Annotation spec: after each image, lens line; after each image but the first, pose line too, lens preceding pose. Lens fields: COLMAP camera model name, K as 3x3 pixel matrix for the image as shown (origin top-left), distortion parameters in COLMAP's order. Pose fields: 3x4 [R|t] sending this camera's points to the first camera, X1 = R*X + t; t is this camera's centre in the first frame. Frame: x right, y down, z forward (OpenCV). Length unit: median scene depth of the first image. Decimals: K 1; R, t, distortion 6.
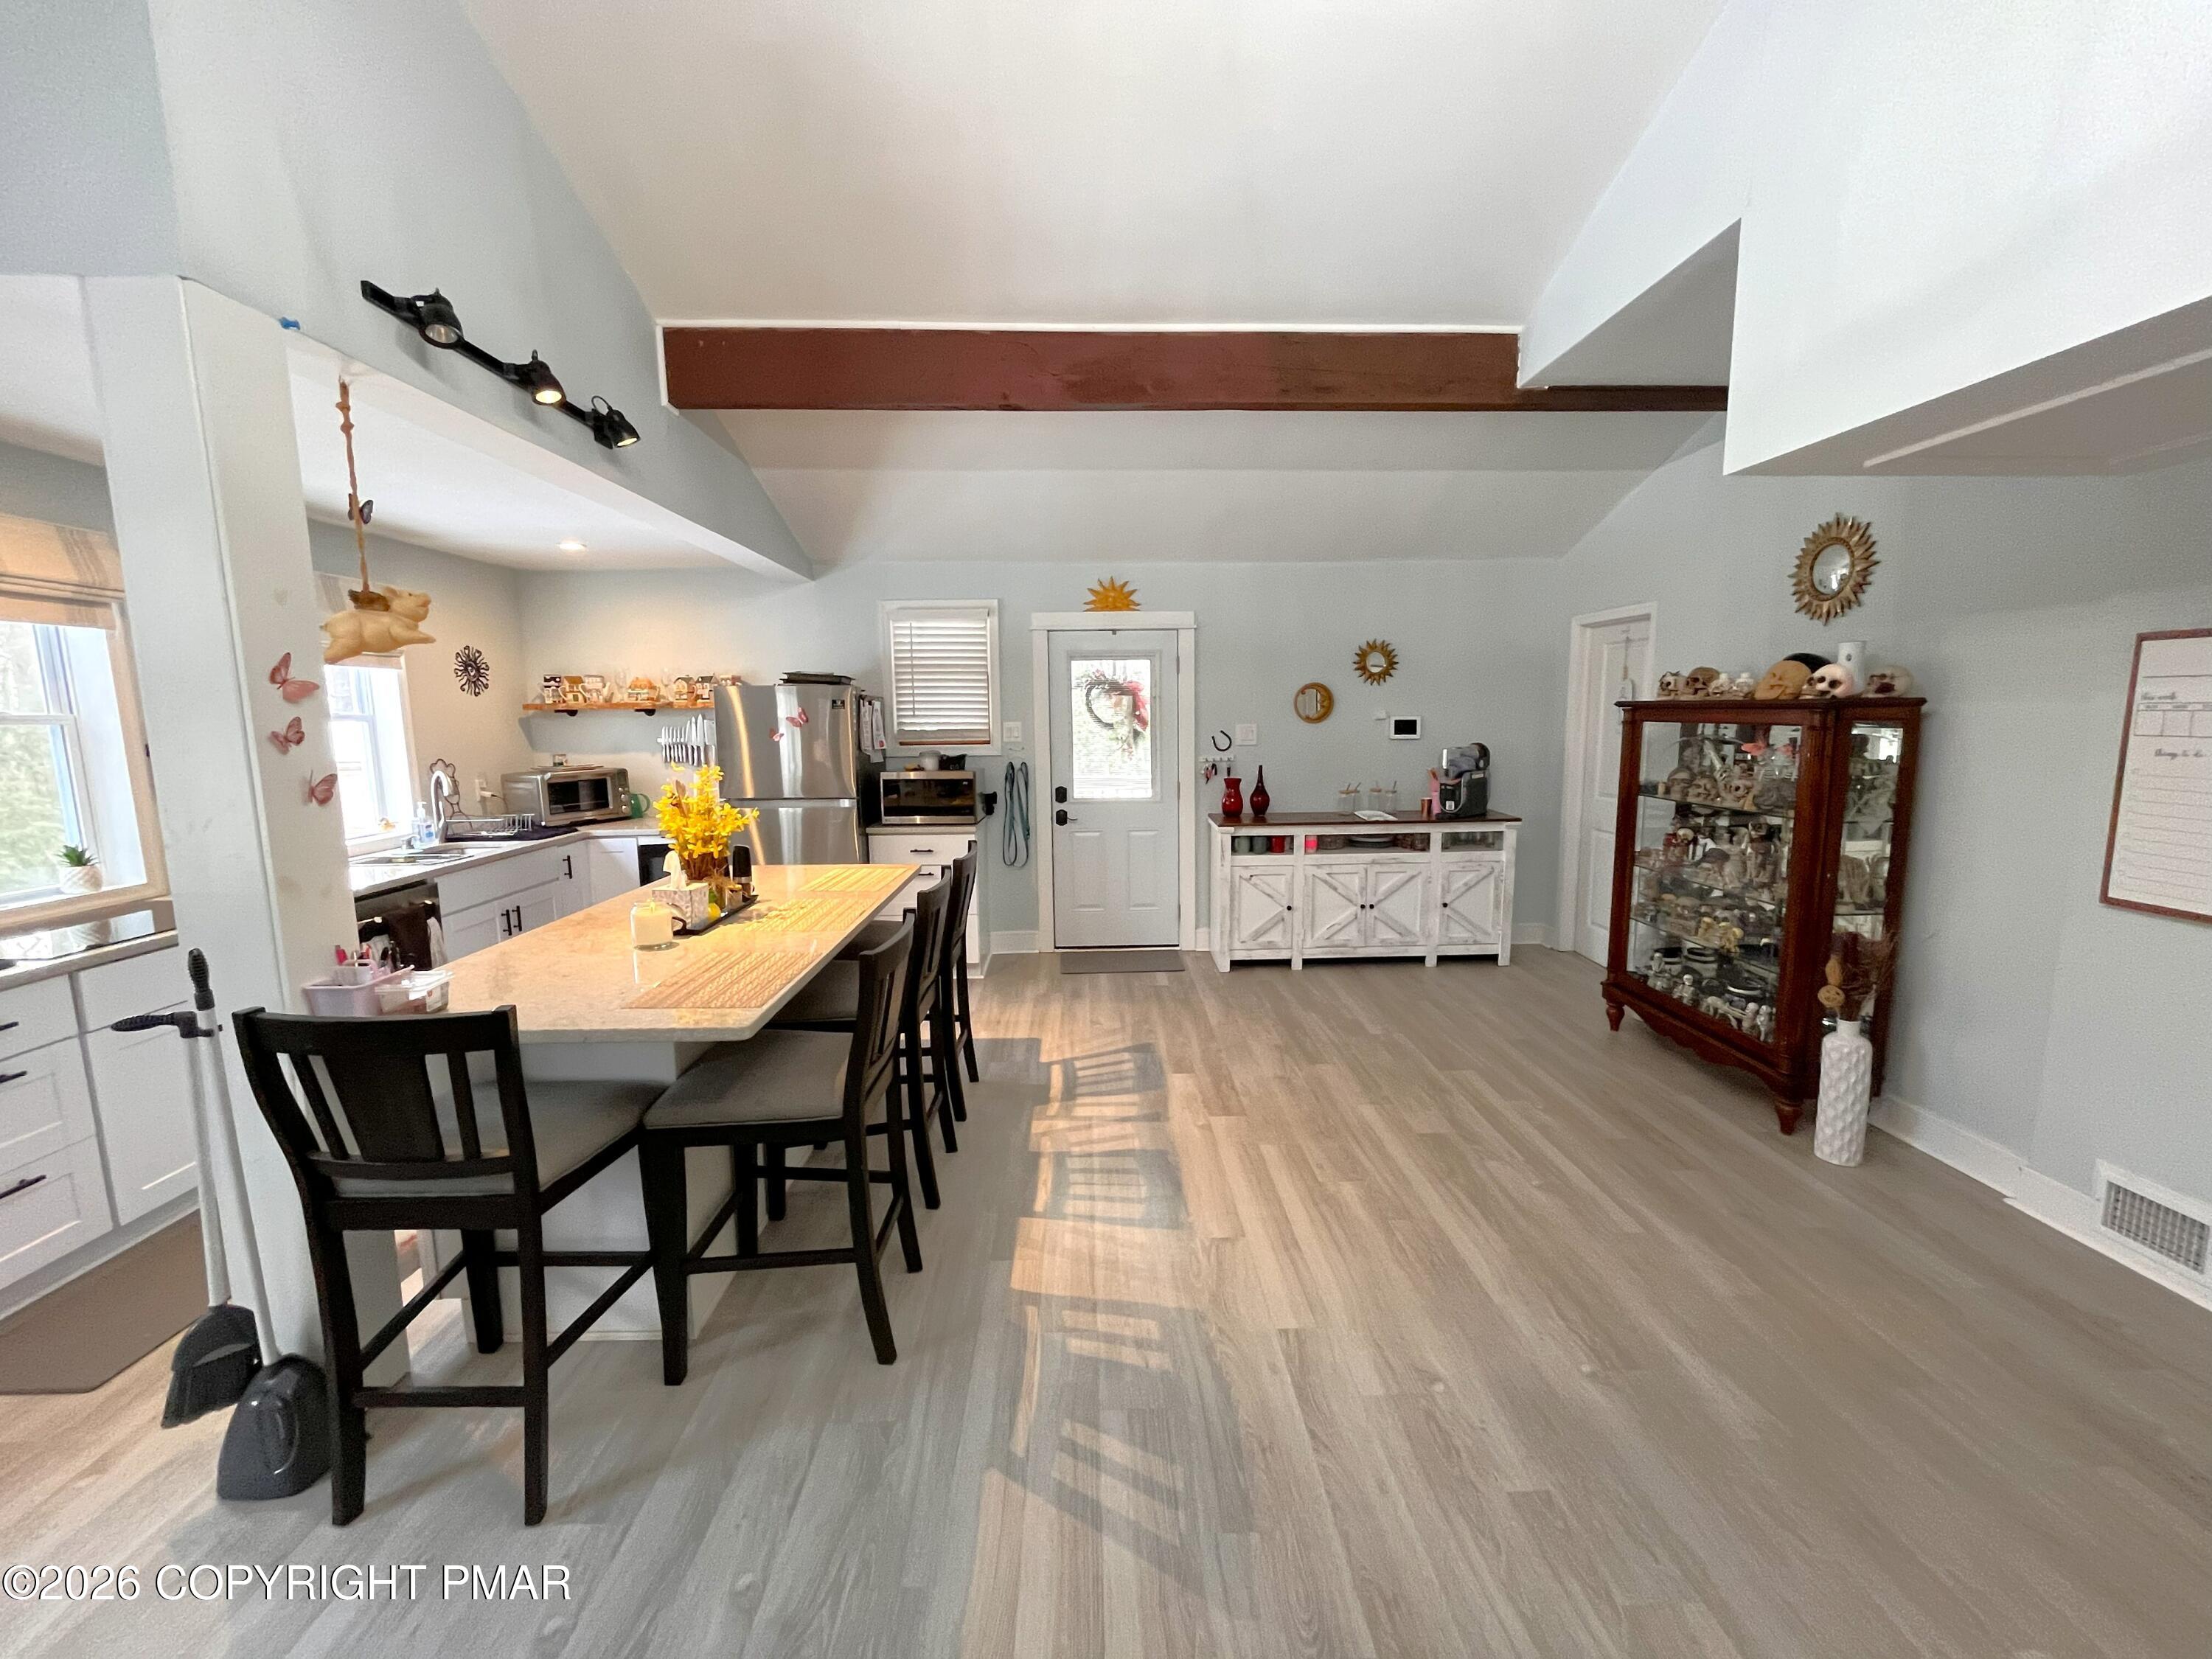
lens RADIAL K [[905.4, 0, 1110.7], [0, 905.4, 836.5], [0, 0, 1]] dist [-0.006365, -0.000300]
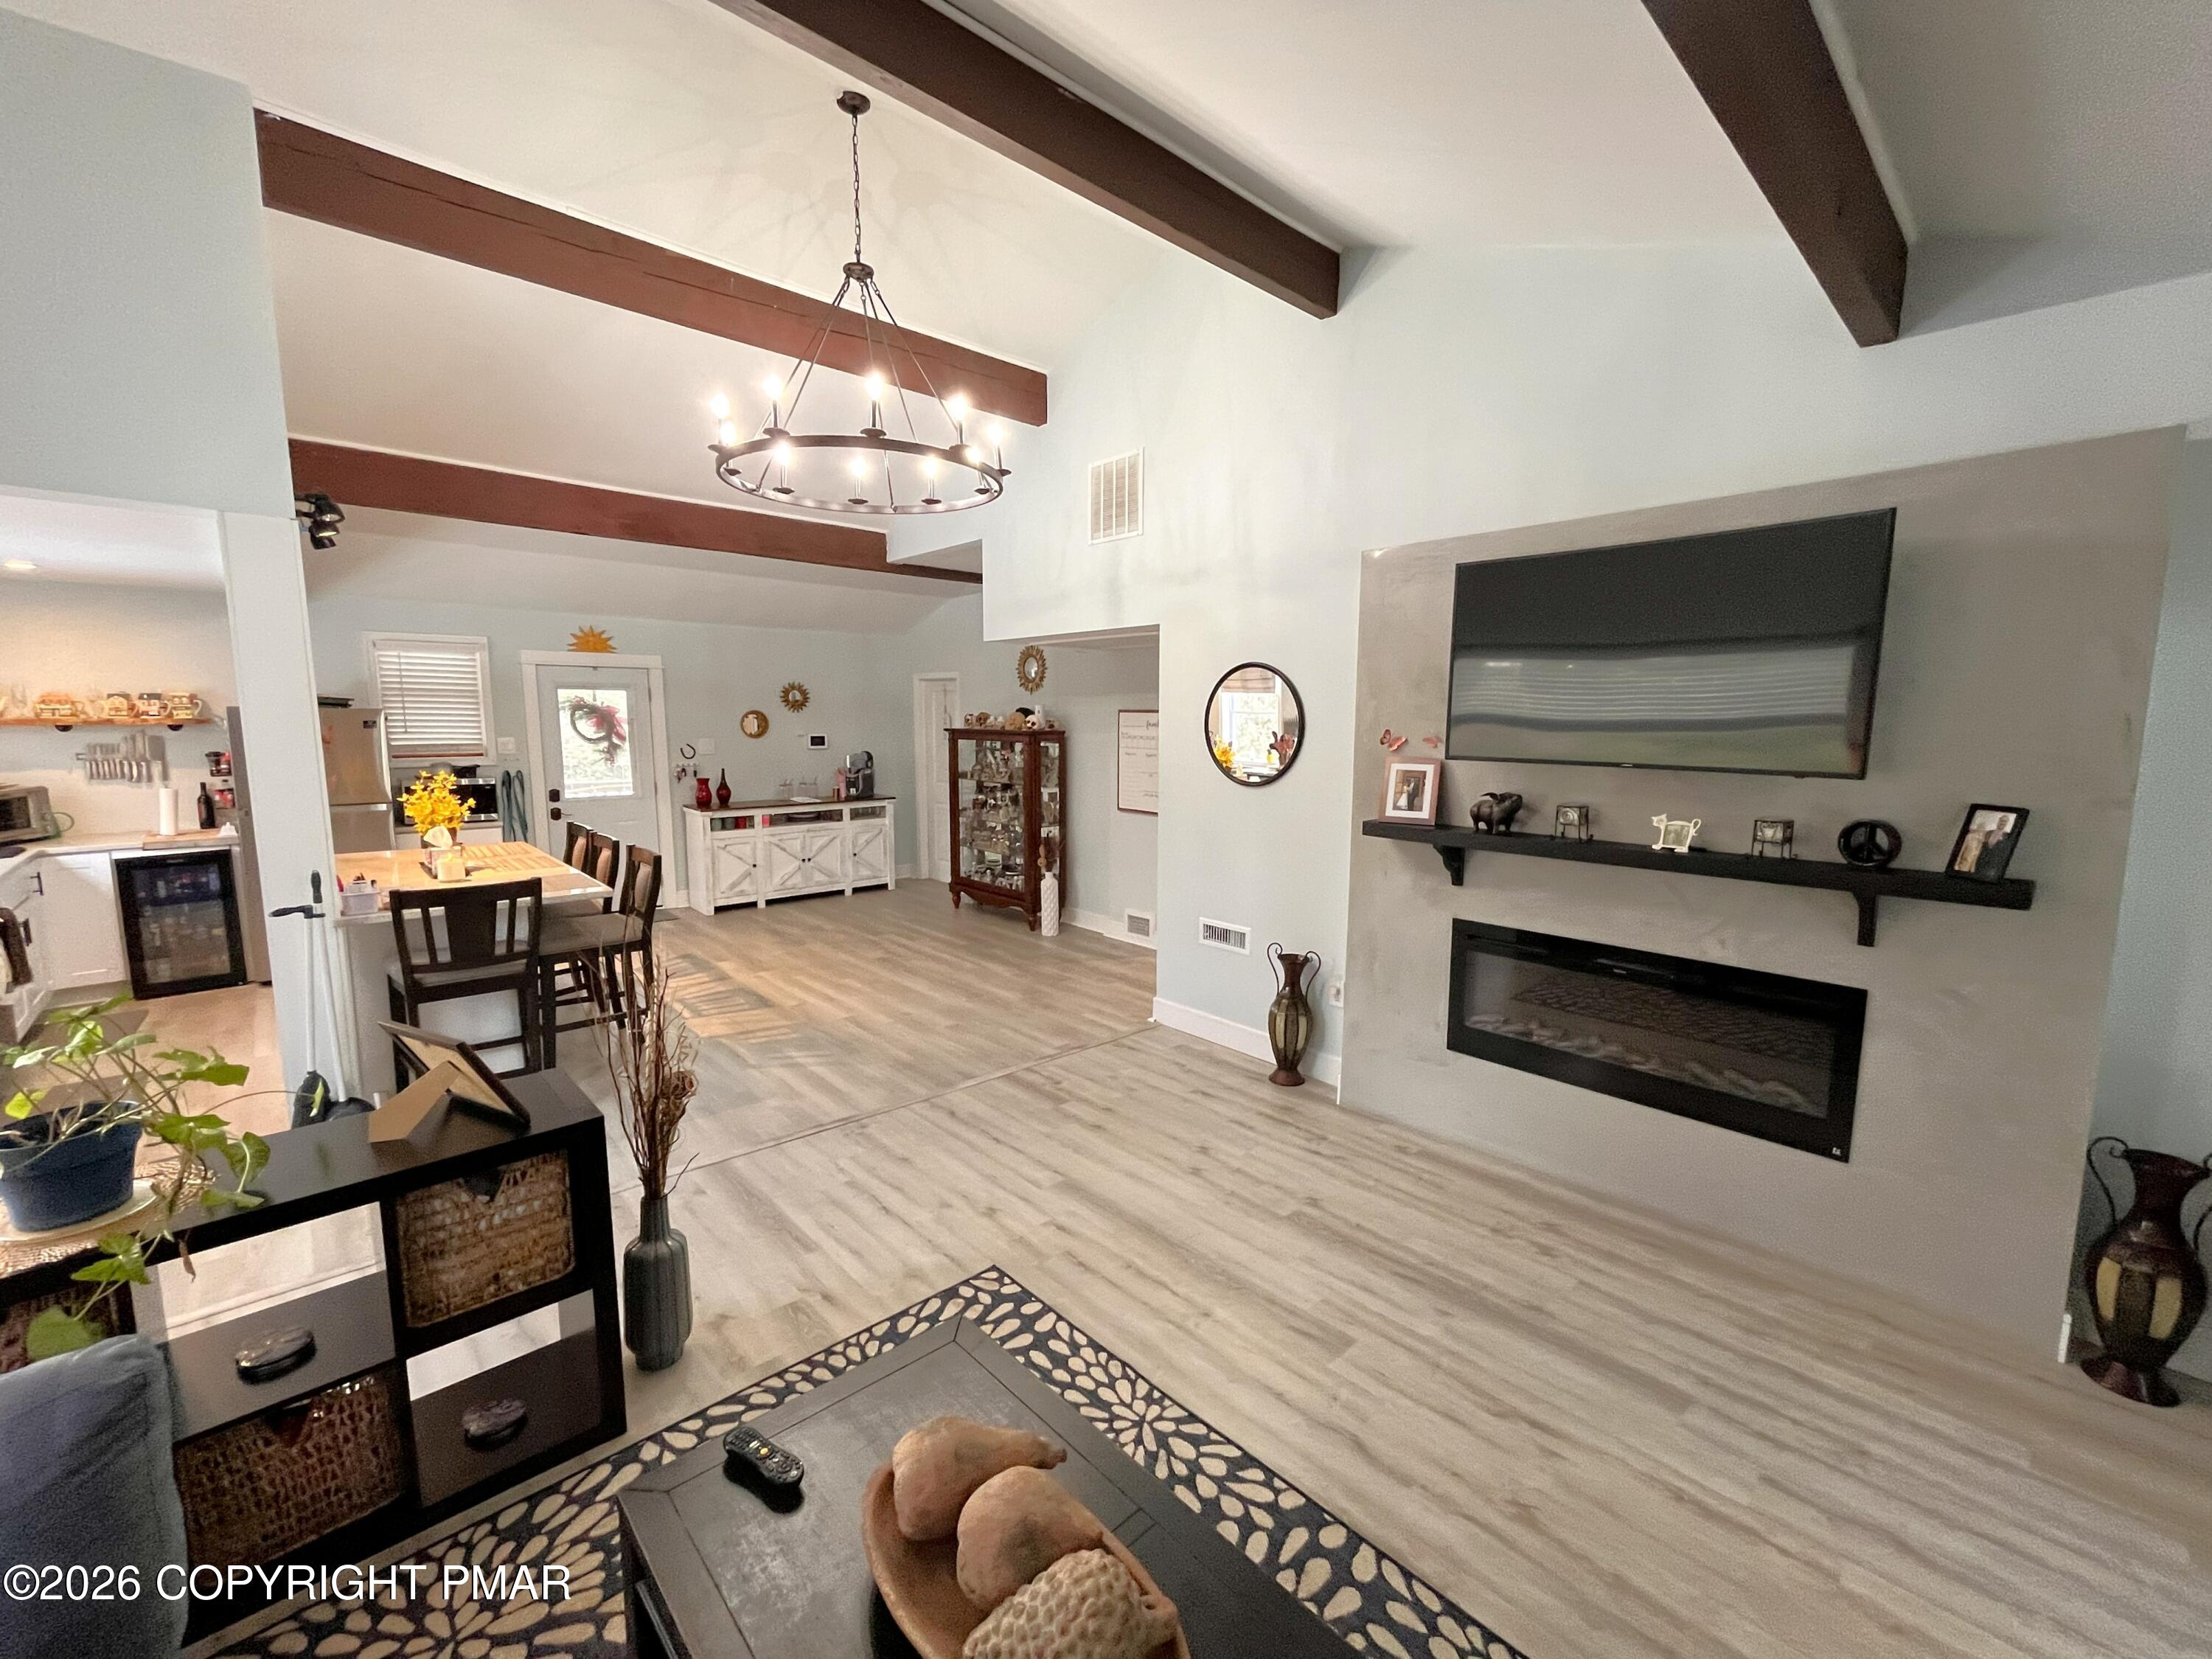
lens RADIAL K [[905.4, 0, 1110.7], [0, 905.4, 836.5], [0, 0, 1]] dist [-0.006365, -0.000300]
pose [[0.759283, -0.070563, 0.646923, -0.401099], [0.074147, 0.997011, 0.021723, 0.056823], [-0.646522, 0.031474, 0.762246, -0.632974]]
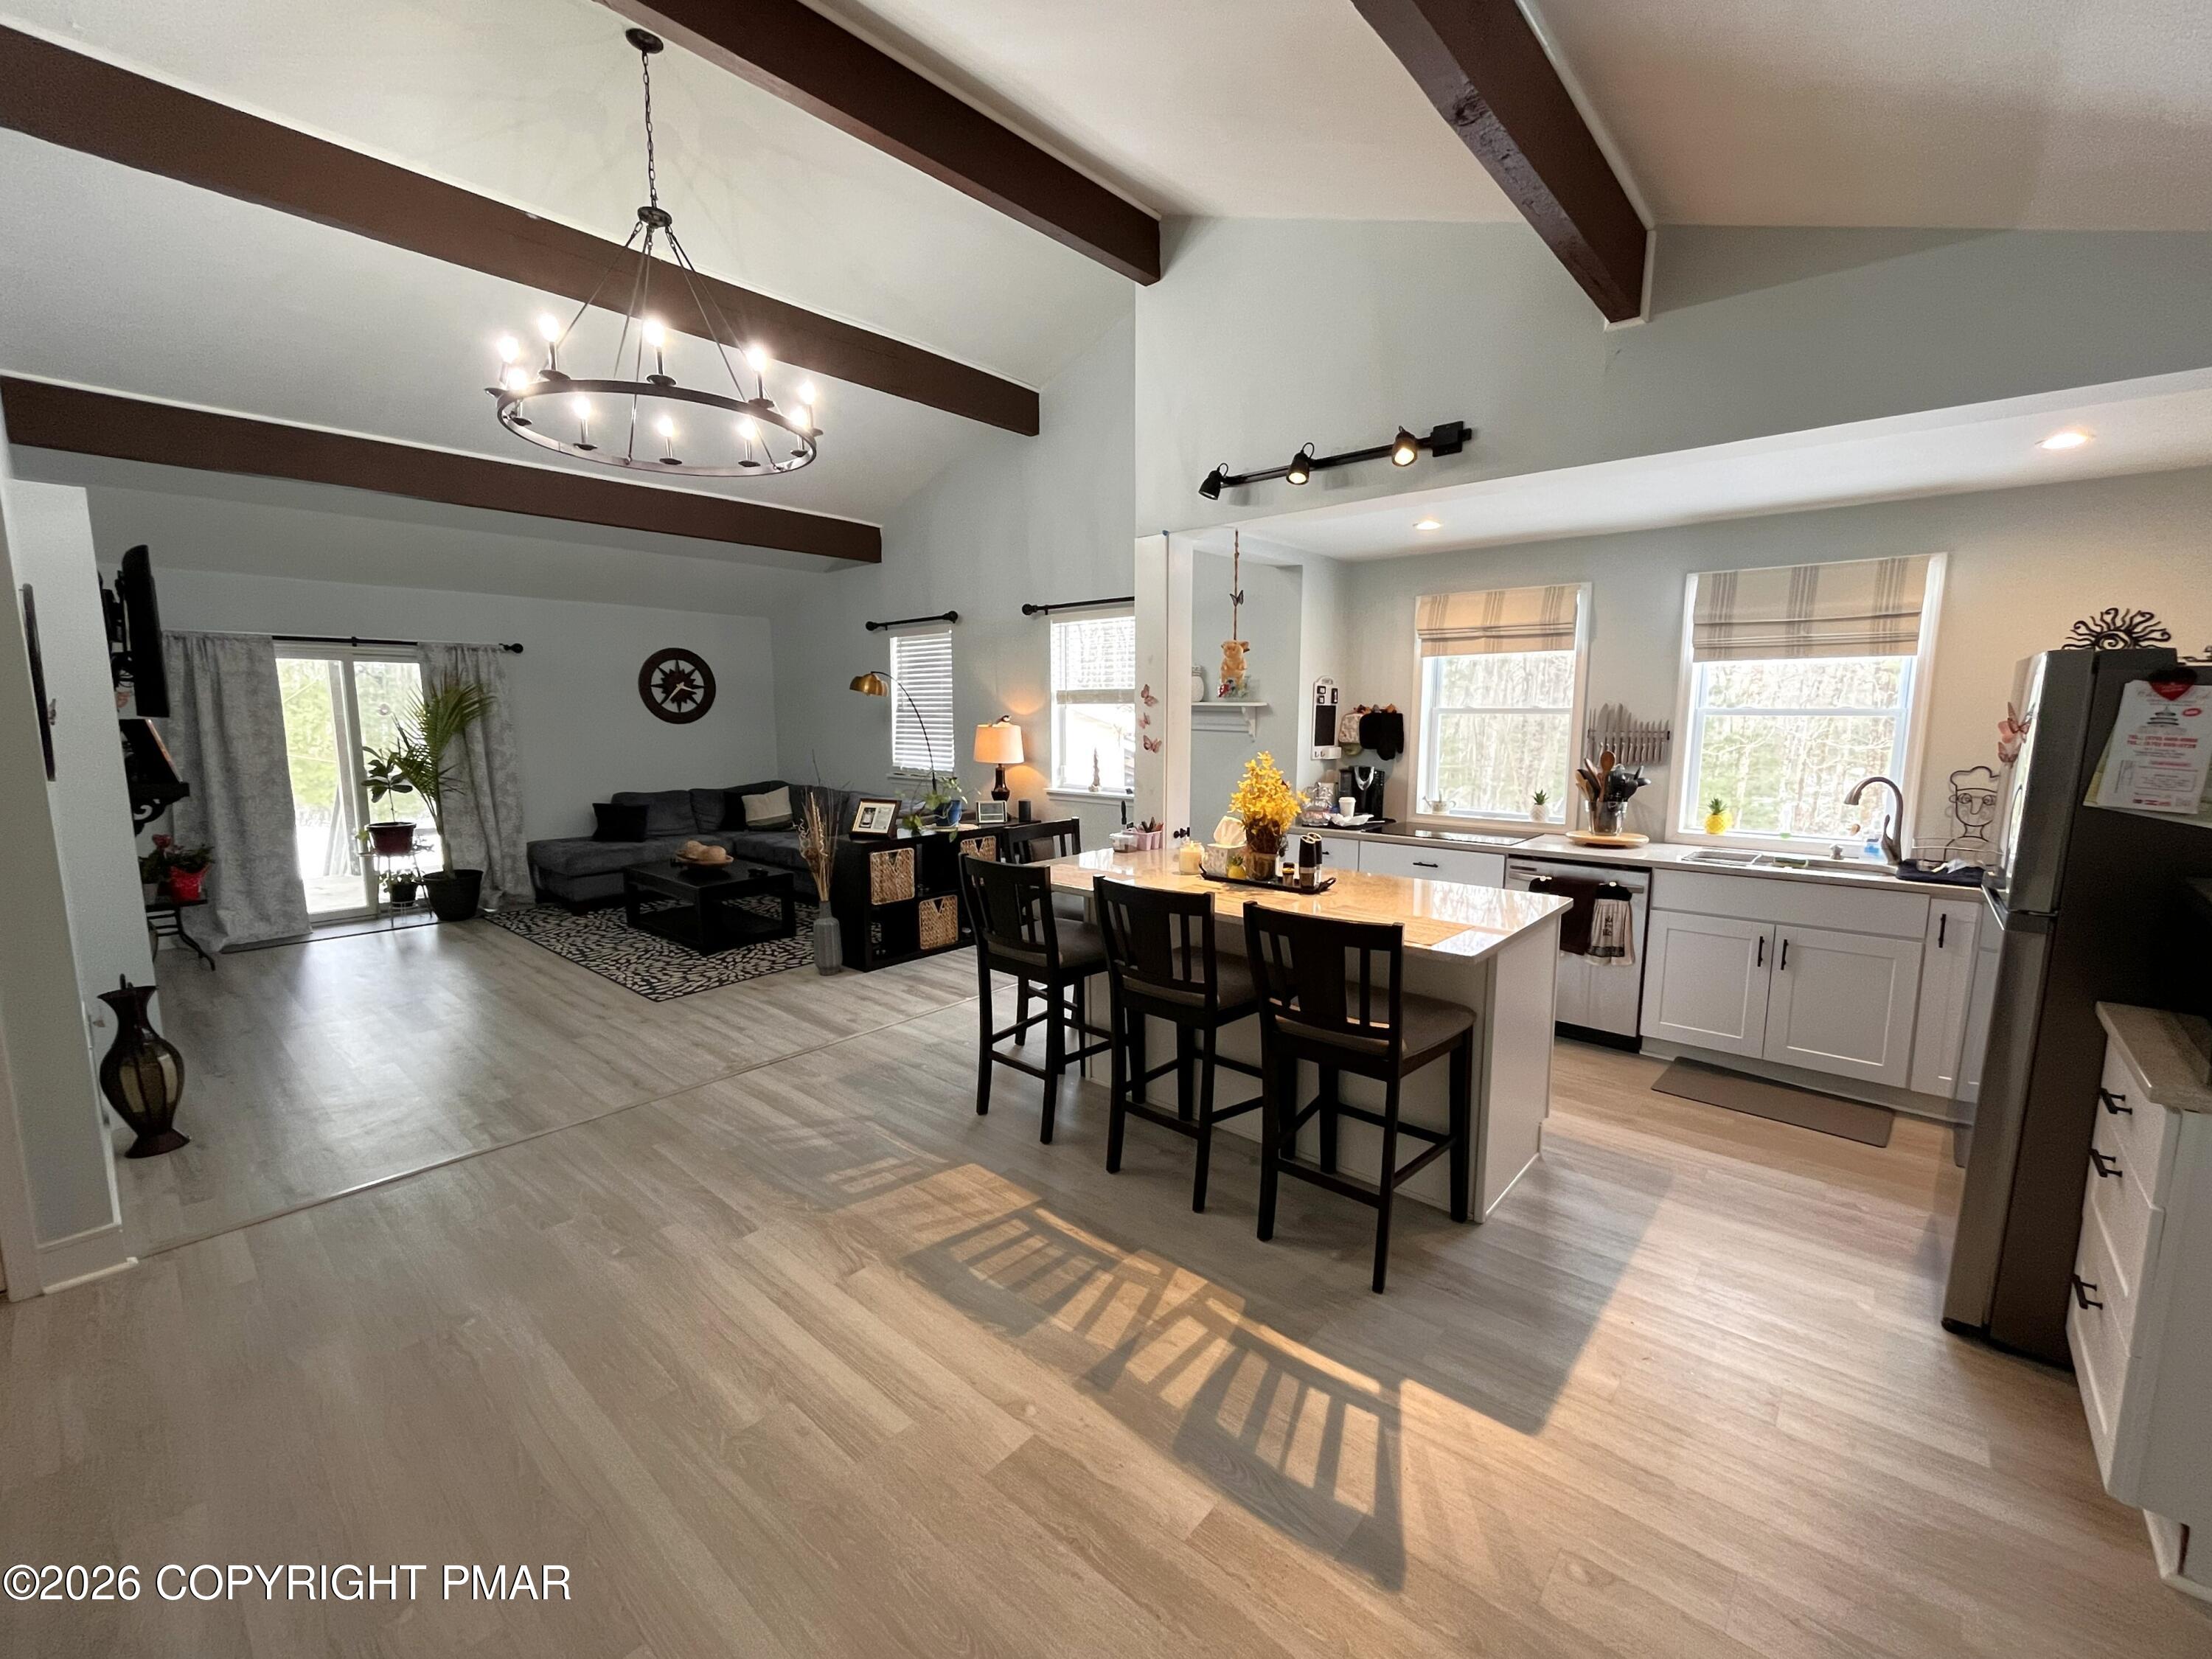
lens RADIAL K [[905.4, 0, 1110.7], [0, 905.4, 836.5], [0, 0, 1]] dist [-0.006365, -0.000300]
pose [[-0.686818, 0.108711, -0.718654, 0.377460], [-0.091159, 0.968060, 0.233559, -0.160724], [0.721091, 0.225924, -0.654971, 1.129306]]
